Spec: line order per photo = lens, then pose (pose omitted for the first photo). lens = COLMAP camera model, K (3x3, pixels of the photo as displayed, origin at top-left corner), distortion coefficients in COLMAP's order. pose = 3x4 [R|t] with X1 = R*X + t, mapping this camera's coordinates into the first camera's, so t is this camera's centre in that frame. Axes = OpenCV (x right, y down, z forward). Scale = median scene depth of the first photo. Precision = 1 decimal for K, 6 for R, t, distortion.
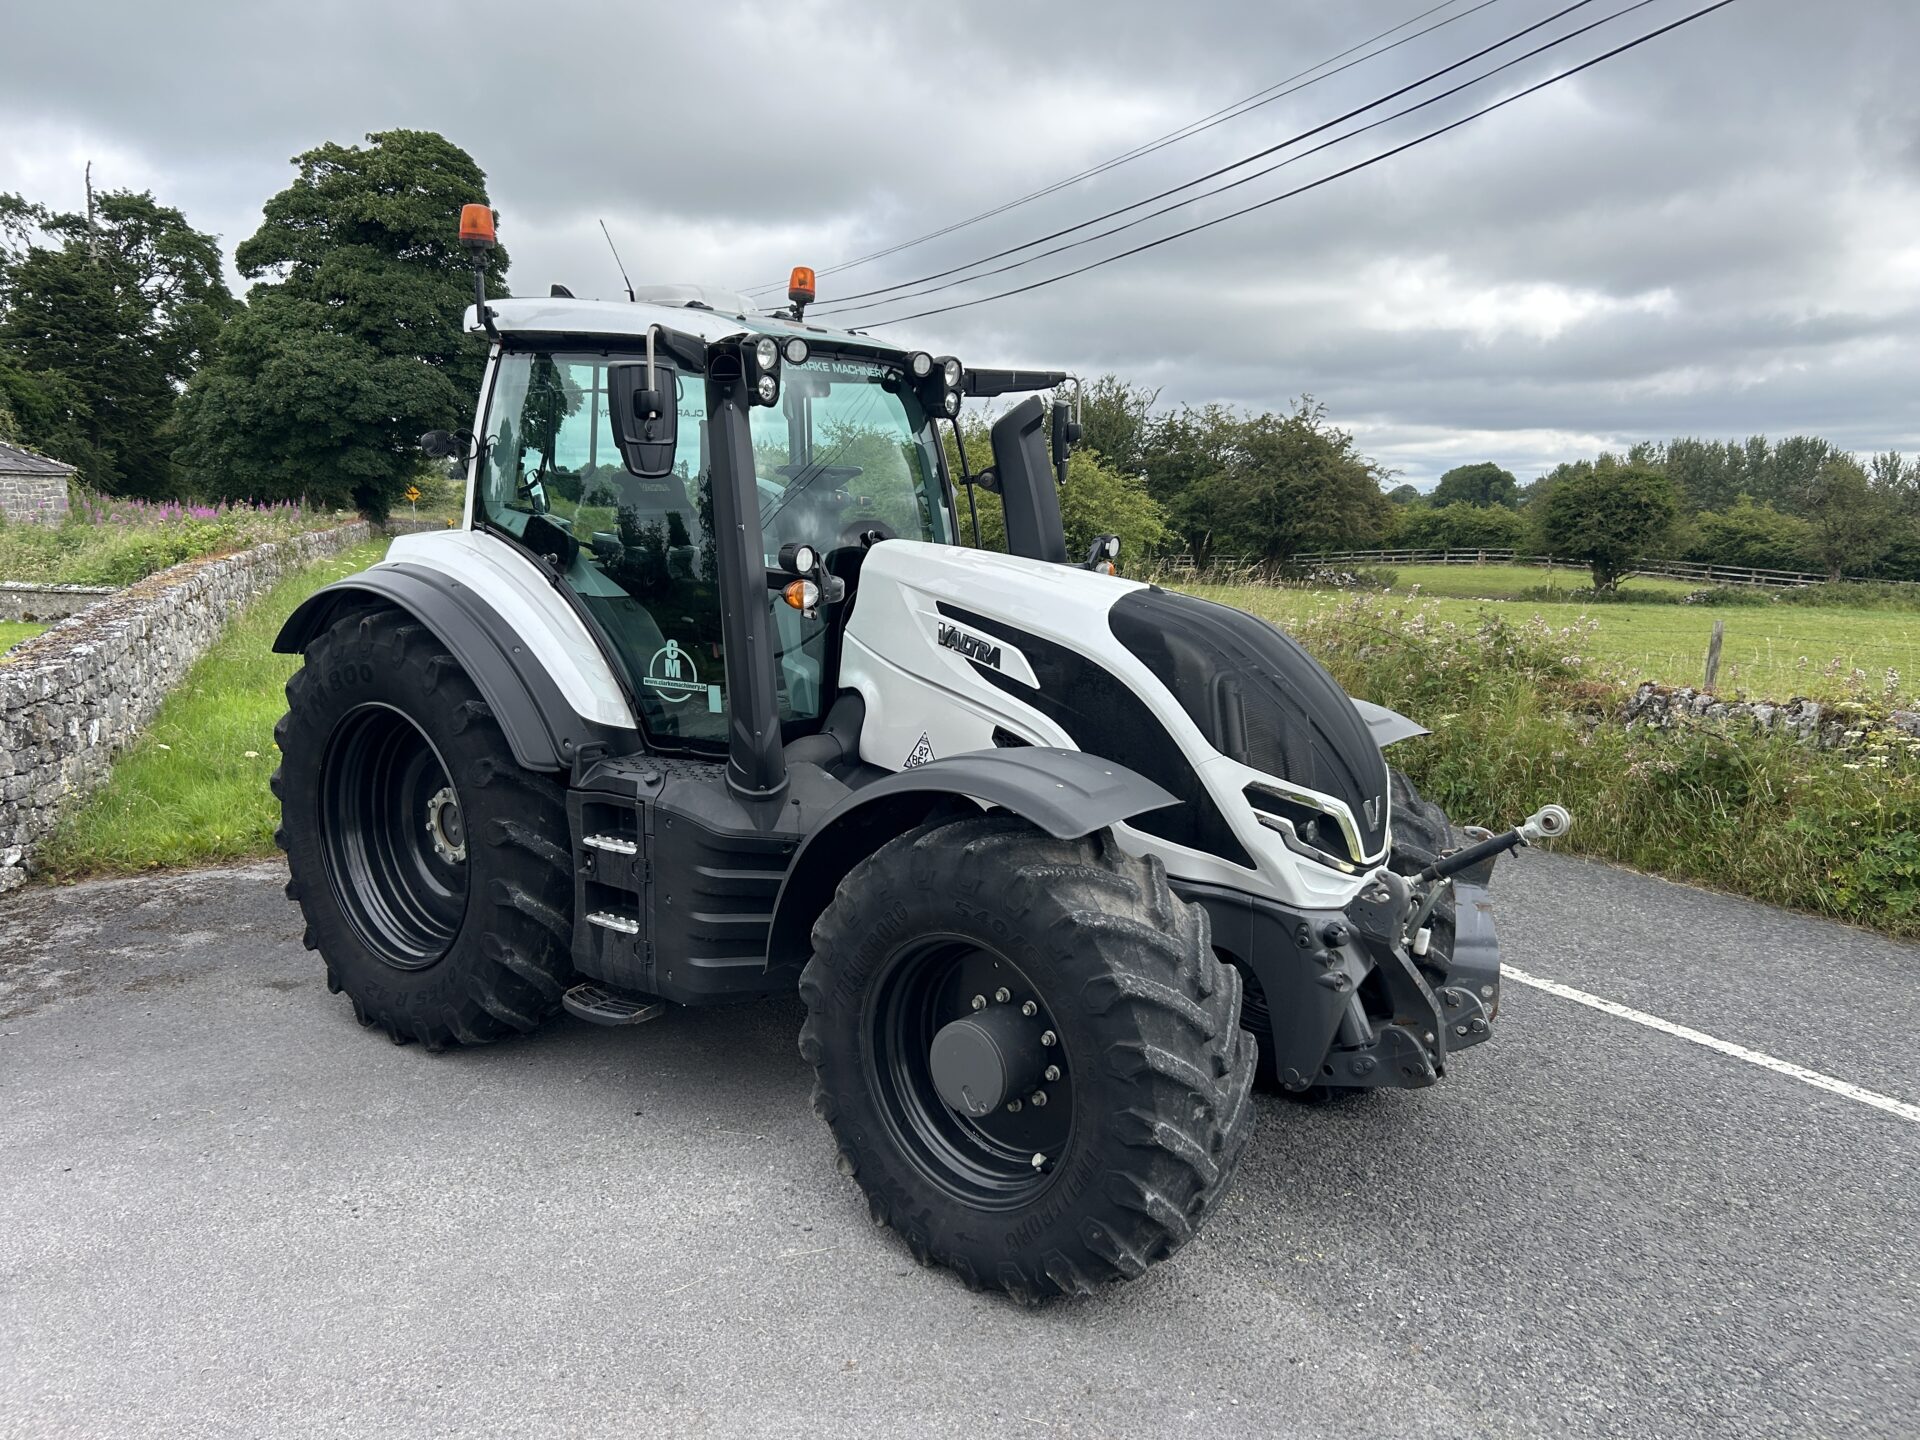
lens RADIAL K [[1452.3, 0, 949.8], [0, 1452.3, 723.9], [0, 0, 1]] dist [0.052092, -0.051995]
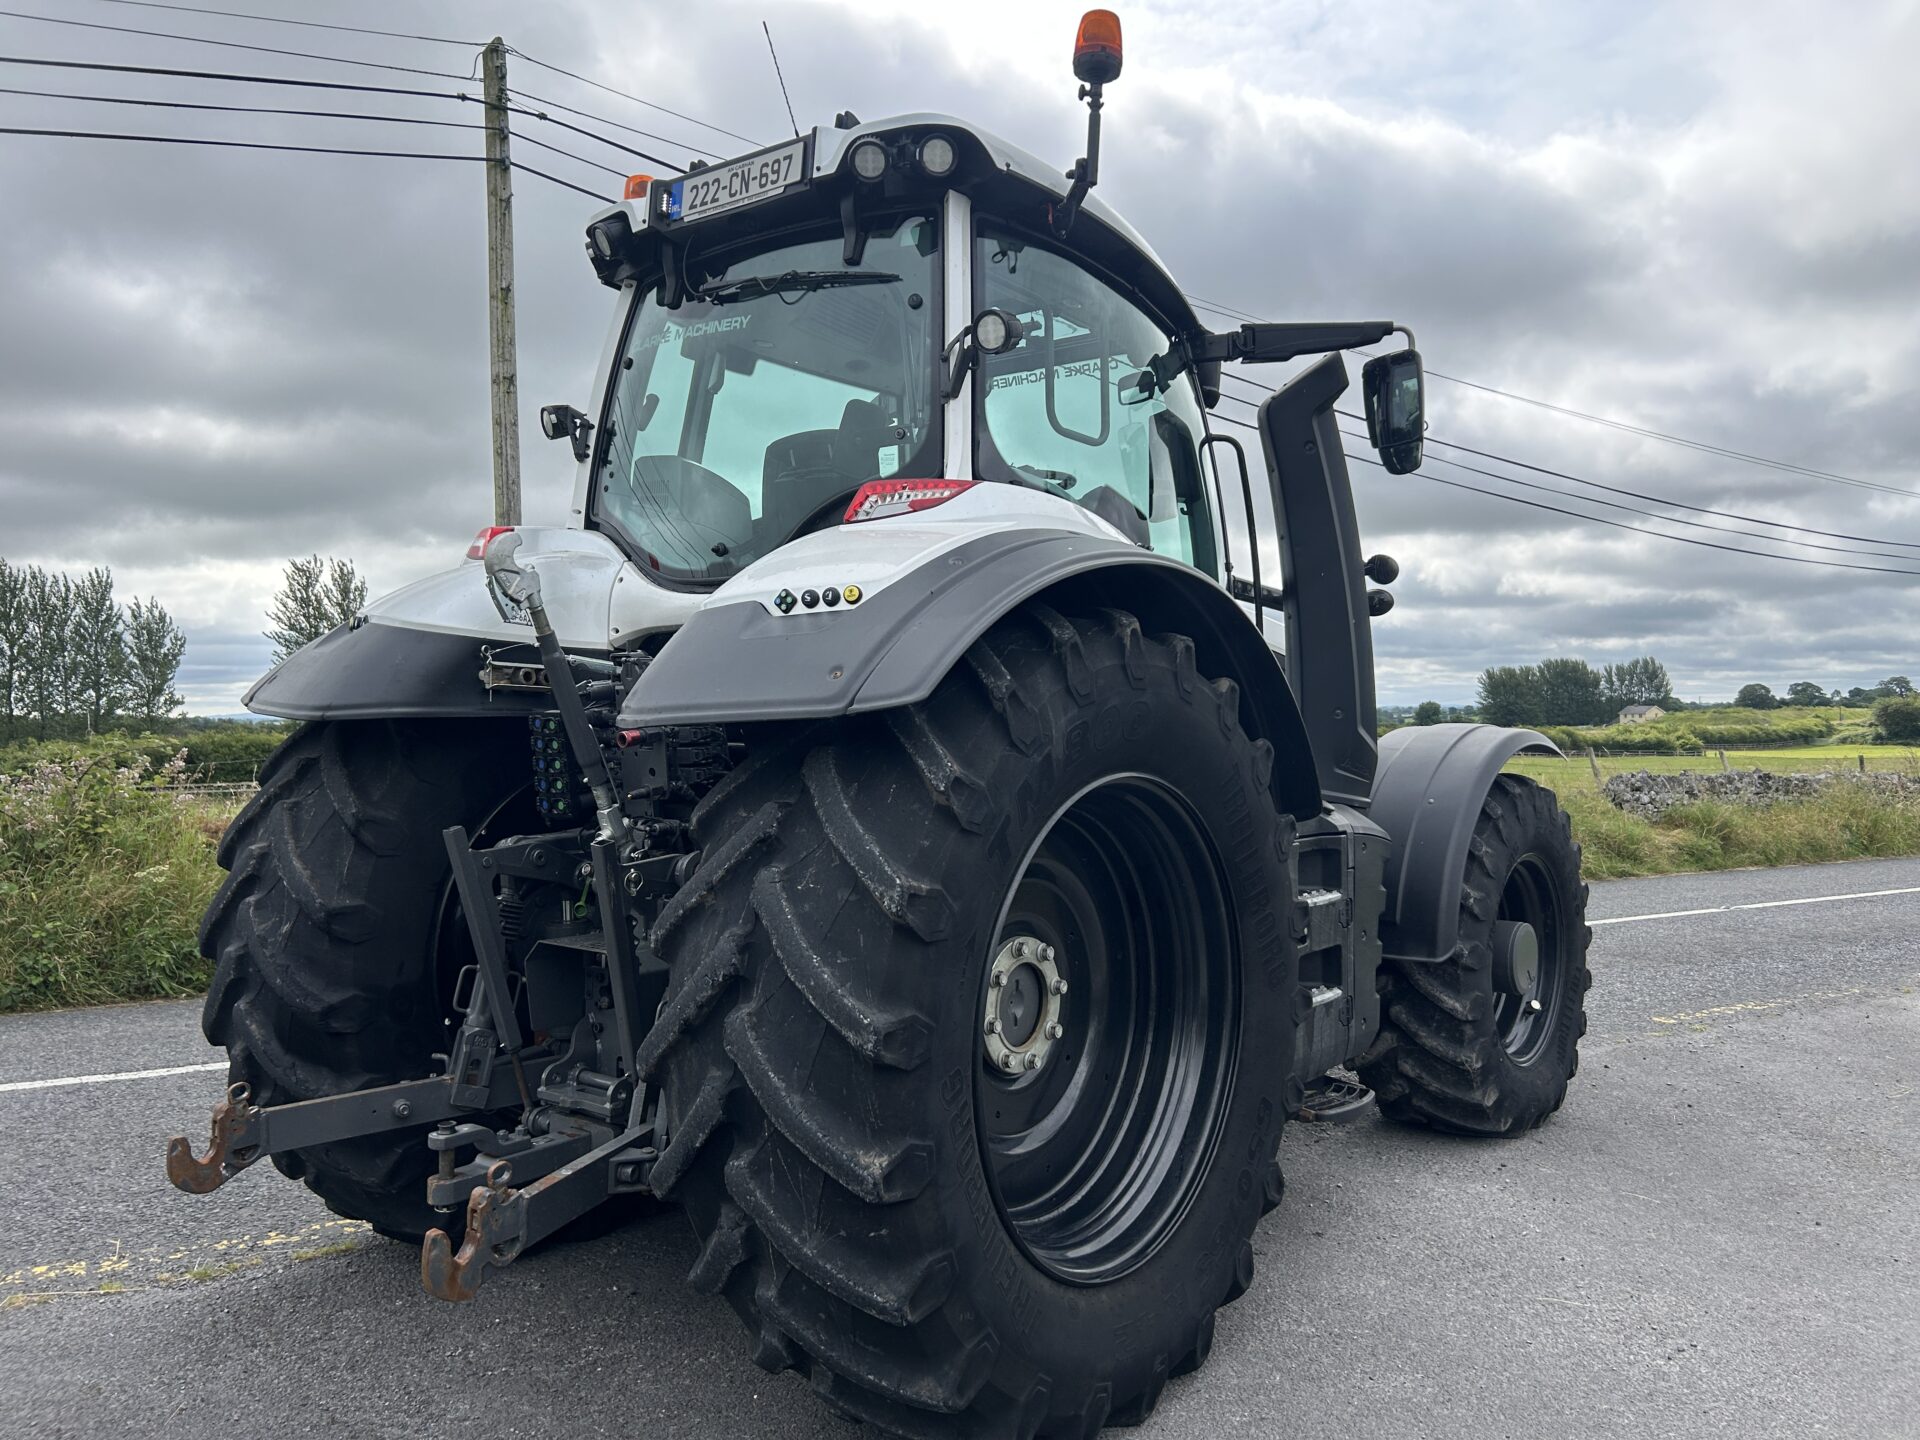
lens RADIAL K [[1431.1, 0, 960.3], [0, 1431.1, 697.7], [0, 0, 1]] dist [0.059870, -0.069304]
pose [[-0.008344, 0.008249, 0.999931, -0.971048], [0.154719, 0.987935, -0.006859, -0.050745], [-0.987923, 0.154651, -0.009520, 1.106980]]
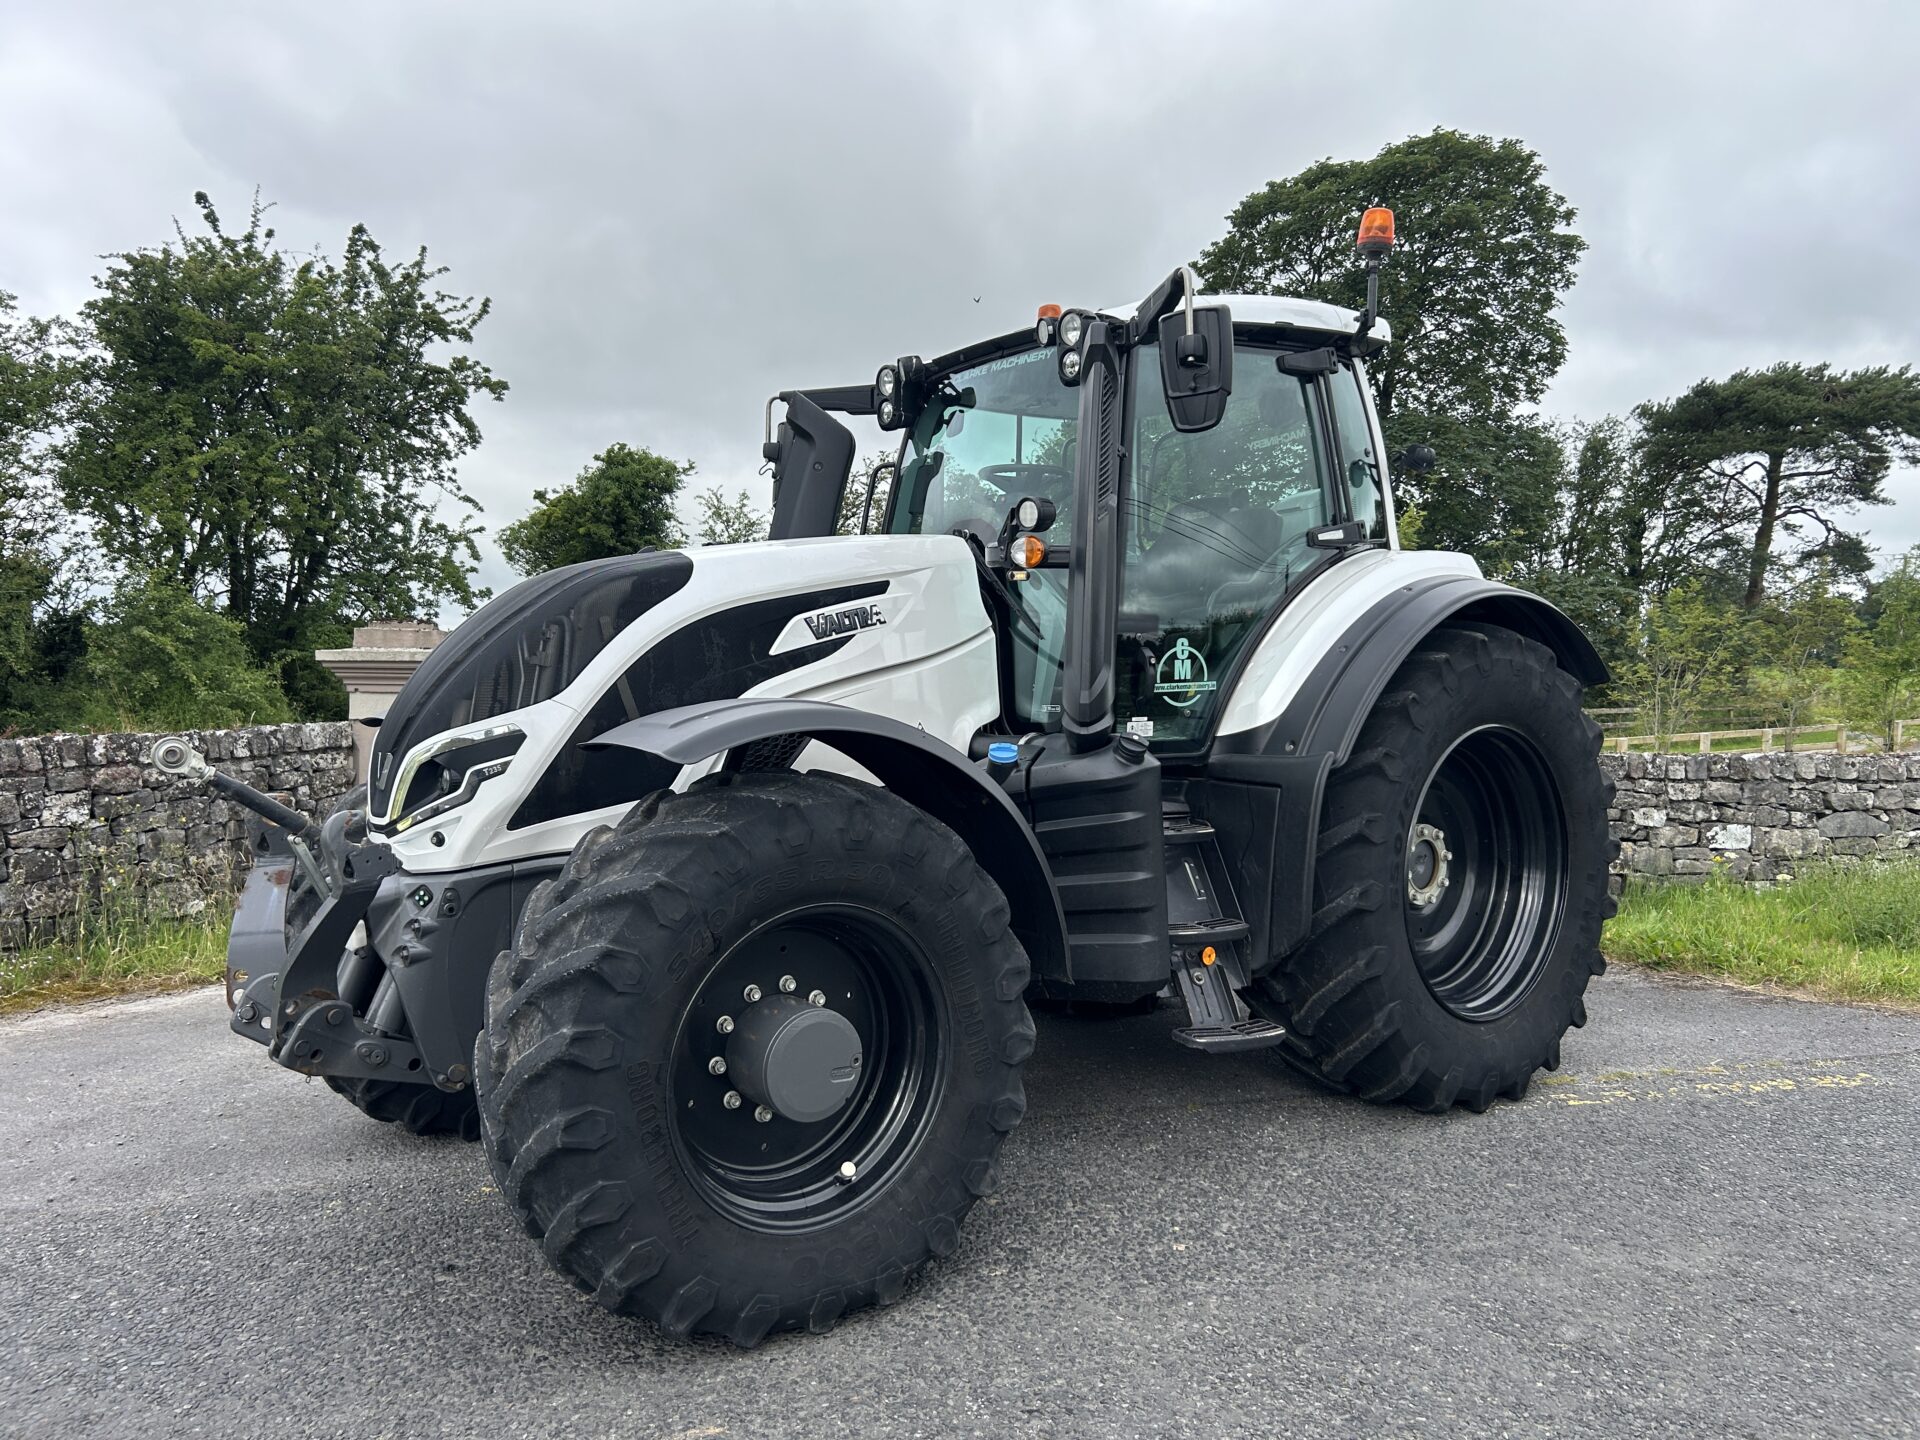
lens RADIAL K [[1452.3, 0, 949.8], [0, 1452.3, 723.9], [0, 0, 1]] dist [0.052092, -0.051995]
pose [[-0.226765, 0.006977, -0.973925, 0.874754], [-0.164210, 0.985385, 0.045293, -0.051389], [0.960007, 0.170199, -0.222305, 1.237080]]
